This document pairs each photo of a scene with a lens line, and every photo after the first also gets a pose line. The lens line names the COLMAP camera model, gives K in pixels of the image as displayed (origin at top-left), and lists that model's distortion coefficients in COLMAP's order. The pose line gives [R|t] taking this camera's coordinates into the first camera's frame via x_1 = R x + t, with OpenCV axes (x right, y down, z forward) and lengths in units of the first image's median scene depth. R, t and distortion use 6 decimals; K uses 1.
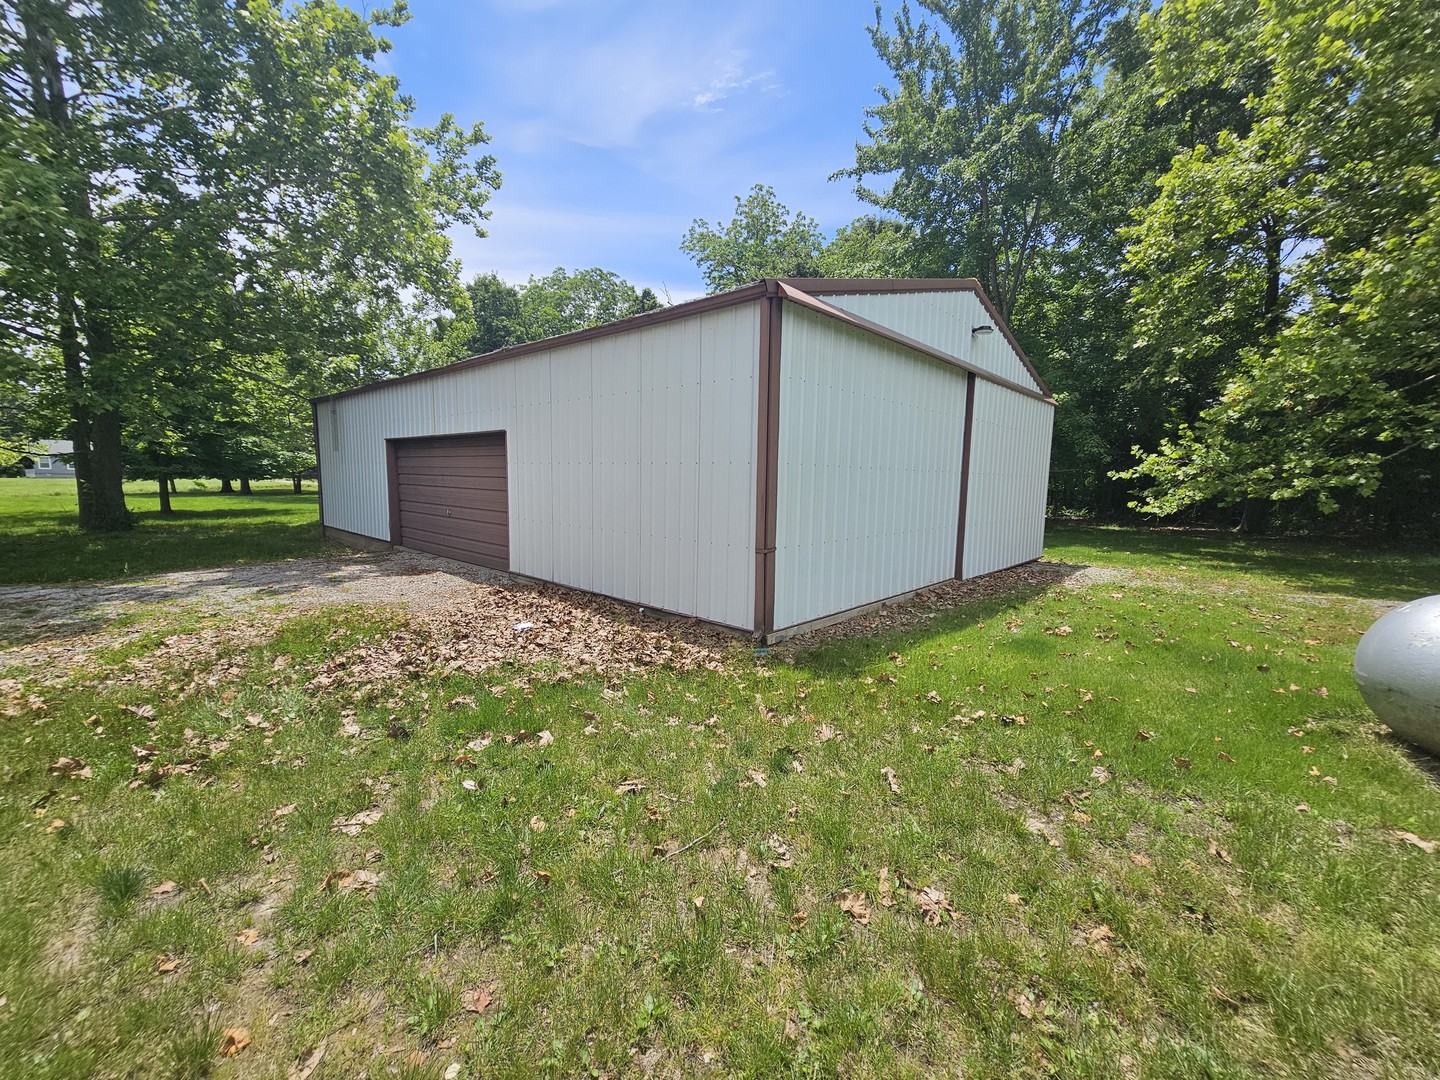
lens RADIAL K [[587.7, 0, 716.5], [0, 587.7, 544.4], [0, 0, 1]] dist [-0.003101, -0.000567]
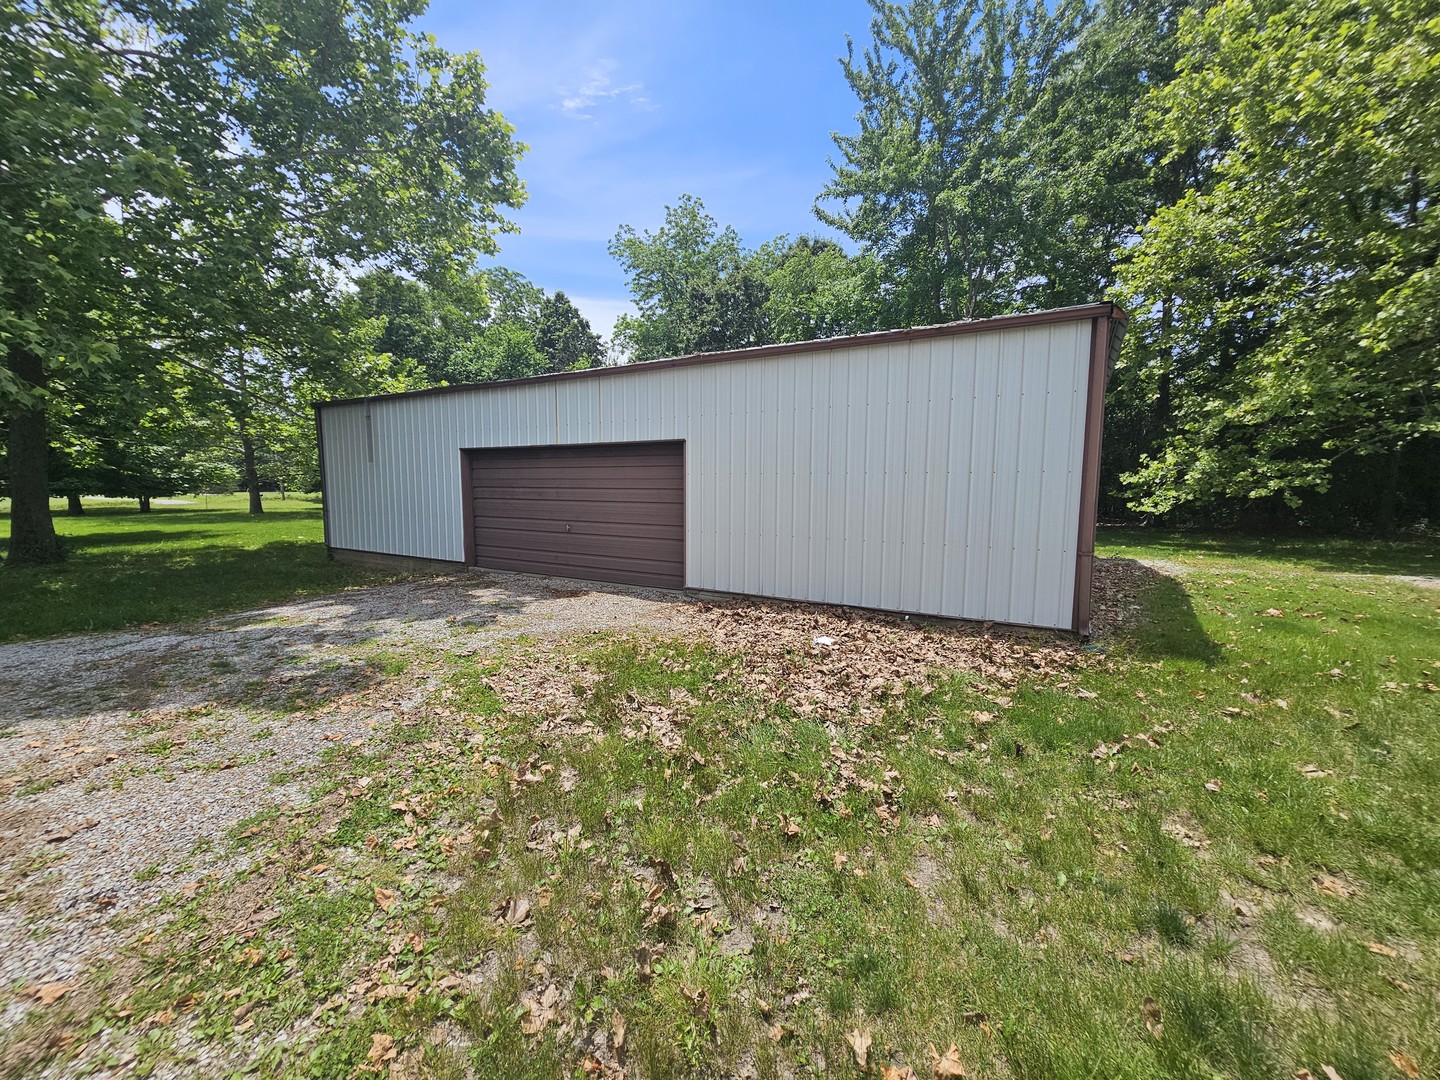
lens RADIAL K [[587.7, 0, 718.1], [0, 587.7, 538.9], [0, 0, 1]] dist [-0.003101, -0.000567]
pose [[0.978728, -0.032756, 0.202528, -0.201138], [0.037015, 0.999165, -0.017278, -0.007133], [-0.201793, 0.024407, 0.979124, 0.029641]]
